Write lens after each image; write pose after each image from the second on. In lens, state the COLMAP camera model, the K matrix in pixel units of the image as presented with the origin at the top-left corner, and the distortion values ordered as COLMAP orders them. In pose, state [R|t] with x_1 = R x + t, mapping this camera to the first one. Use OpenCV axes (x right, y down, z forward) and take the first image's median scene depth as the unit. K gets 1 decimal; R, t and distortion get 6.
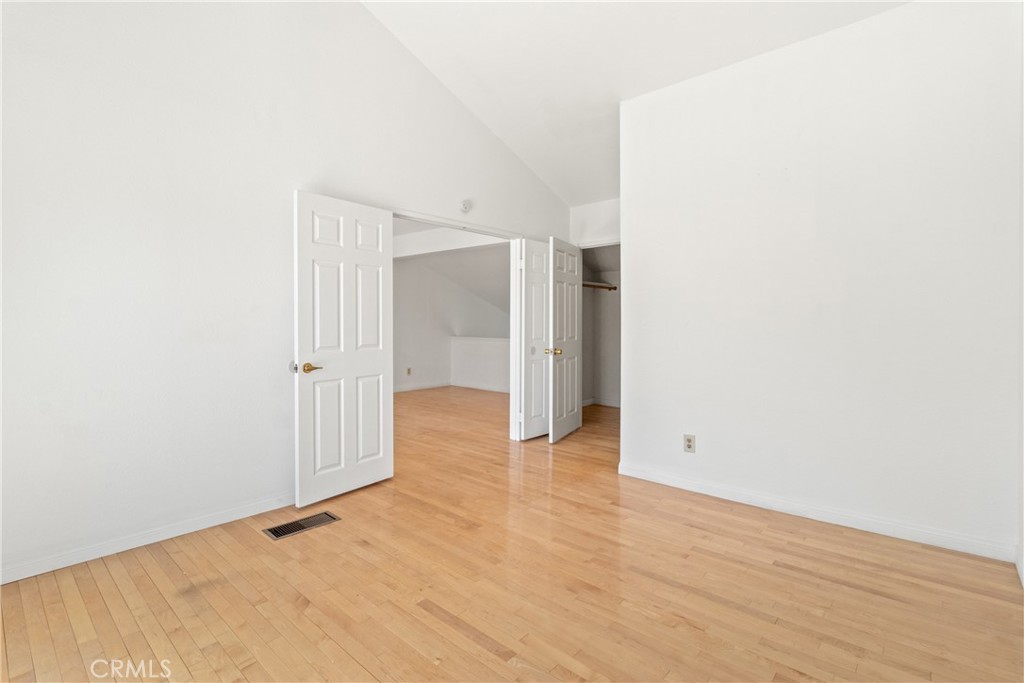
lens RADIAL K [[478.3, 0, 510.2], [0, 478.3, 336.1], [0, 0, 1]] dist [-0.000105, -0.000322]
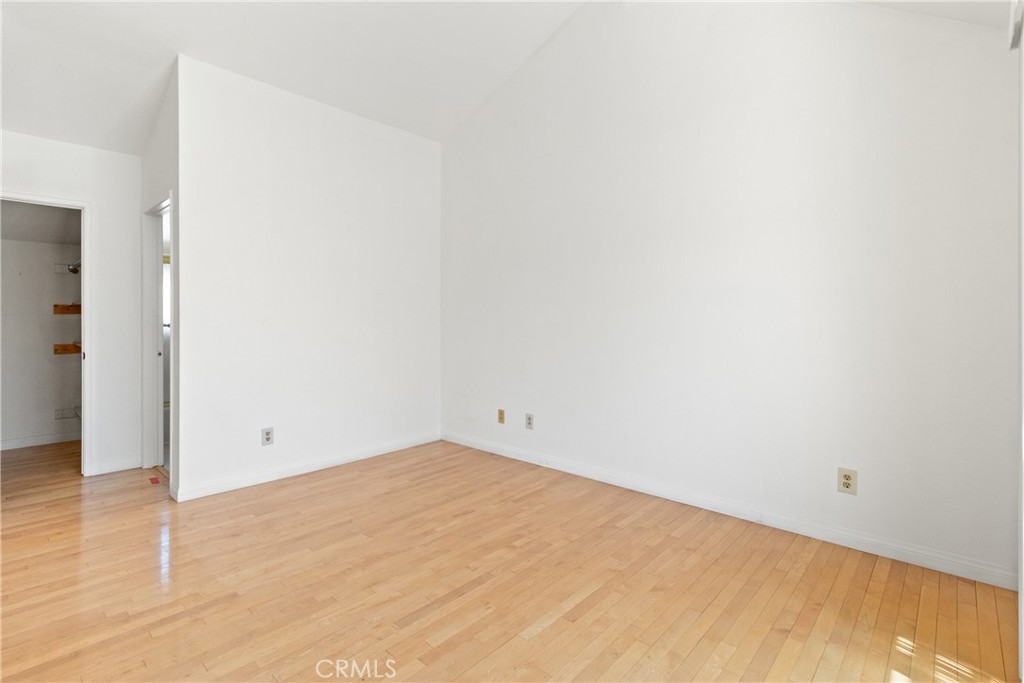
lens RADIAL K [[478.3, 0, 510.2], [0, 478.3, 338.2], [0, 0, 1]] dist [-0.000105, -0.000322]
pose [[0.019465, -0.037027, 0.999125, -0.882381], [0.028076, 0.998940, 0.036473, -0.013120], [-0.999416, 0.027341, 0.020484, 0.624497]]
